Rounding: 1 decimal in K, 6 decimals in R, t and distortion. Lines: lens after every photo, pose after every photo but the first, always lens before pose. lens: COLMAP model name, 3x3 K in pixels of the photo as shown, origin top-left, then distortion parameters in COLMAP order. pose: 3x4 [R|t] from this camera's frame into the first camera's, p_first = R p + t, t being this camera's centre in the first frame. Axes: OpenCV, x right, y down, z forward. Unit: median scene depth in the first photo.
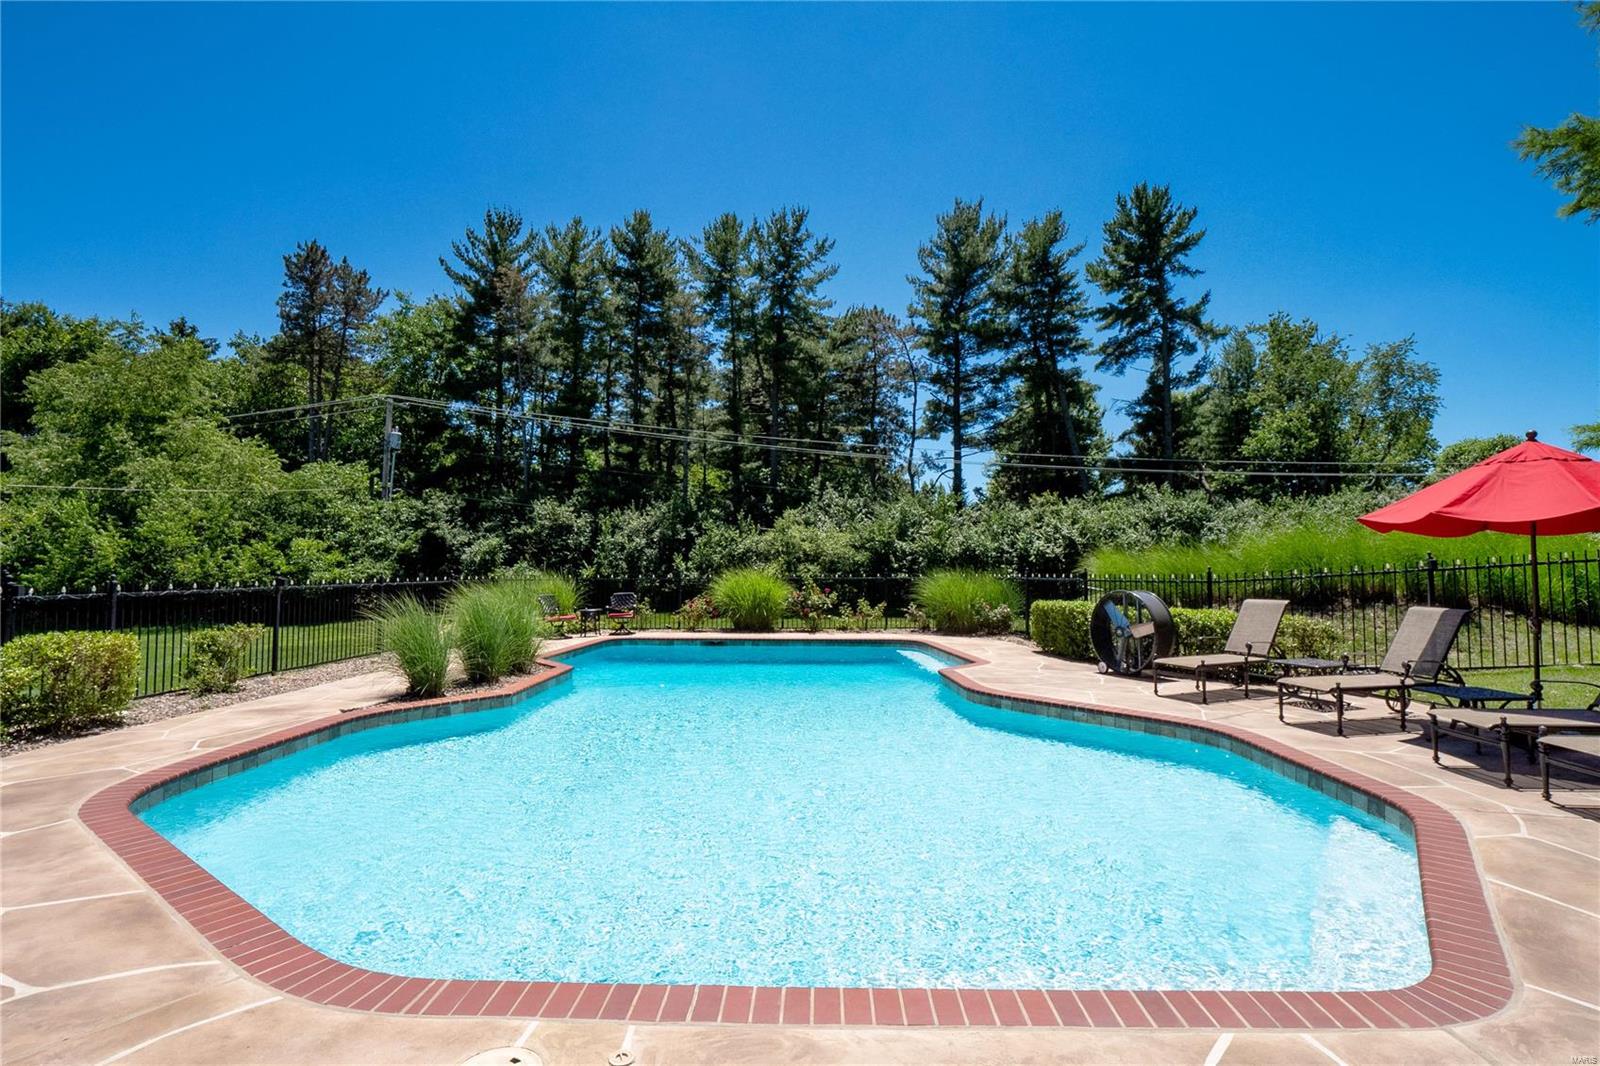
lens RADIAL K [[752.5, 0, 800.0], [0, 752.5, 533.0], [0, 0, 1]] dist [-0.004911, -0.000862]
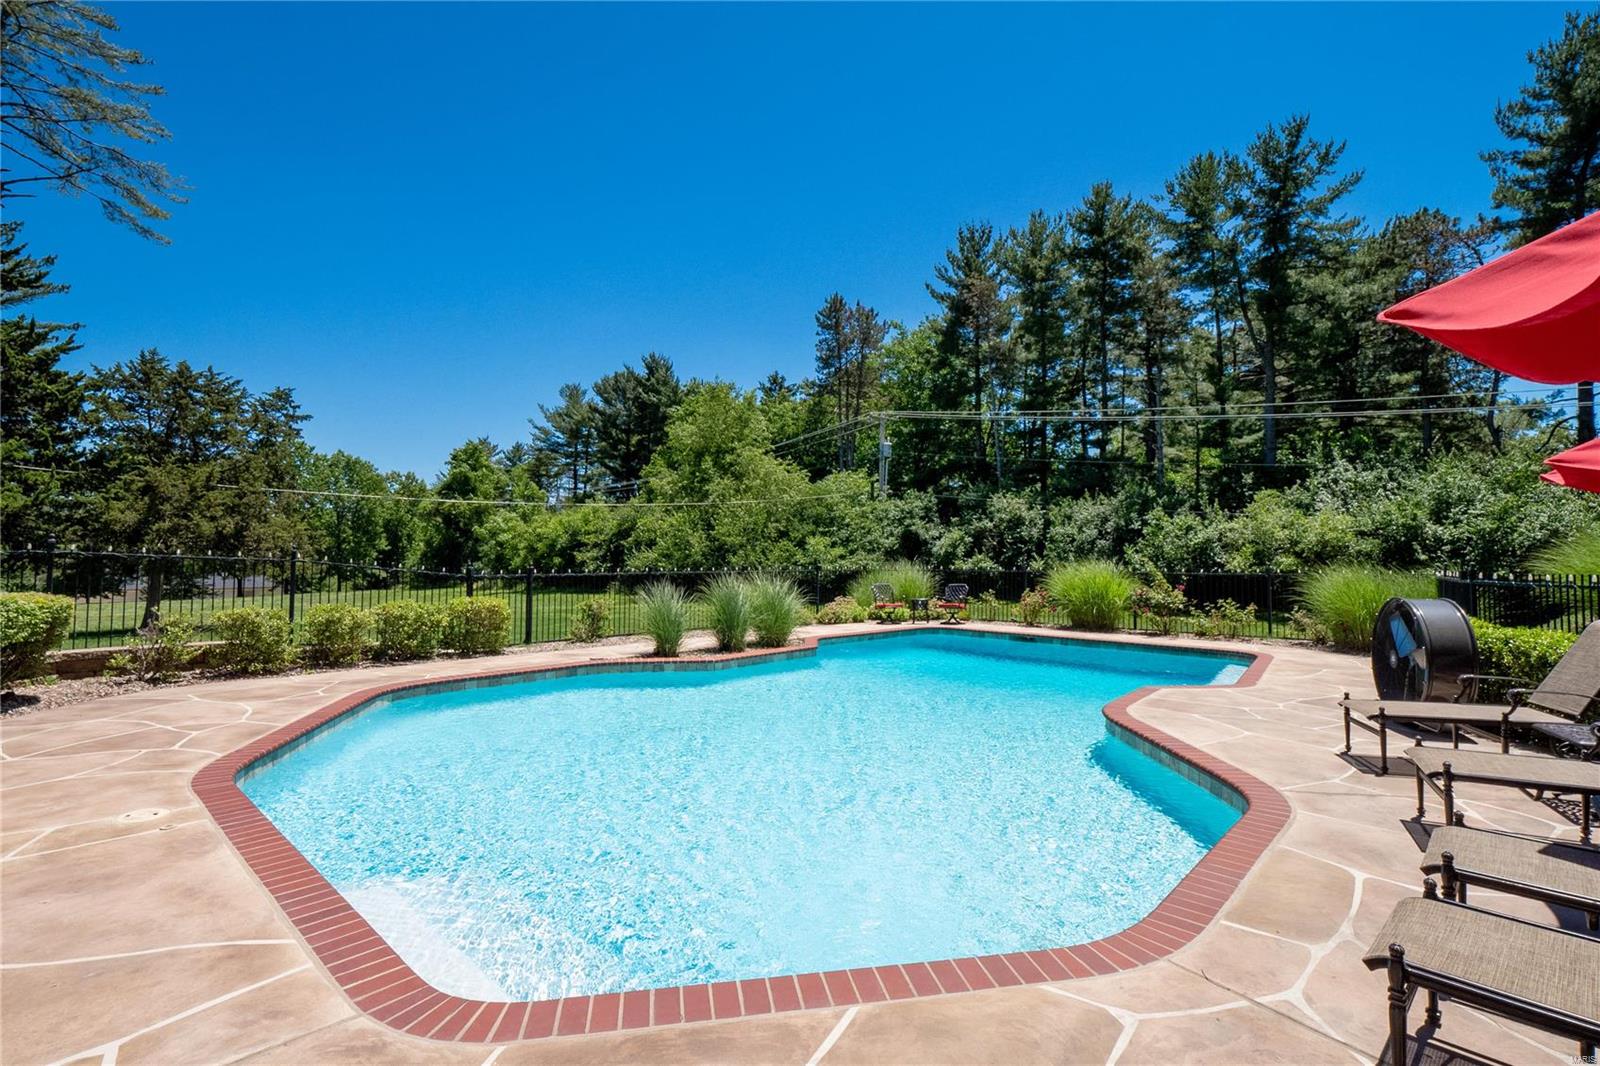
lens RADIAL K [[745.4, 0, 800.0], [0, 745.4, 533.0], [0, 0, 1]] dist [-0.004631, -0.000273]
pose [[0.750679, -0.020072, -0.660362, 0.118813], [0.027021, 0.999635, 0.000332, 0.001511], [0.660114, -0.018093, 0.750947, 0.038861]]
